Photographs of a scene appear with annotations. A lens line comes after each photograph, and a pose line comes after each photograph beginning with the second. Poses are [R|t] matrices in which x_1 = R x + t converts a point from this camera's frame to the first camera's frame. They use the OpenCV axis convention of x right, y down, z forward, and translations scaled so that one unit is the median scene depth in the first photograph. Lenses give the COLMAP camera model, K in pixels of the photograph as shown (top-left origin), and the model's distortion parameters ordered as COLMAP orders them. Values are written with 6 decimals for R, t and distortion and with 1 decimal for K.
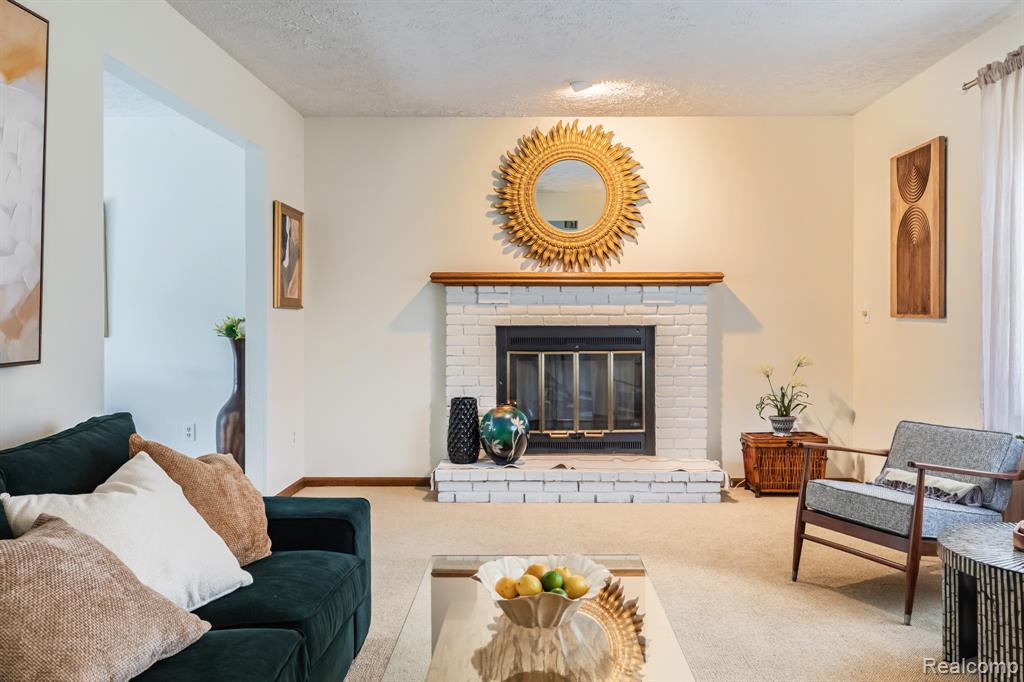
lens RADIAL K [[854.7, 0, 524.2], [0, 854.7, 315.1], [0, 0, 1]] dist [0.004275, 0.007464]
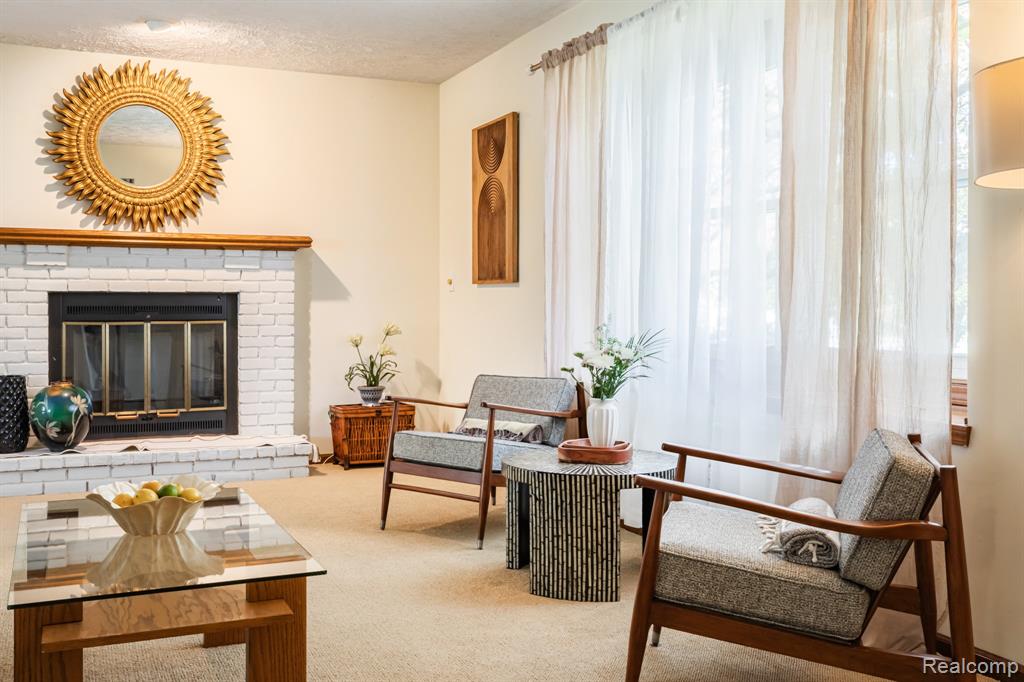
lens RADIAL K [[1054.8, 0, 507.3], [0, 1054.8, 316.5], [0, 0, 1]] dist [0.013208, 0.018065]
pose [[0.911675, -0.000962, 0.410910, -0.051256], [-0.001052, 0.999989, 0.004674, 0.032594], [-0.410910, -0.004694, 0.911664, -0.161589]]
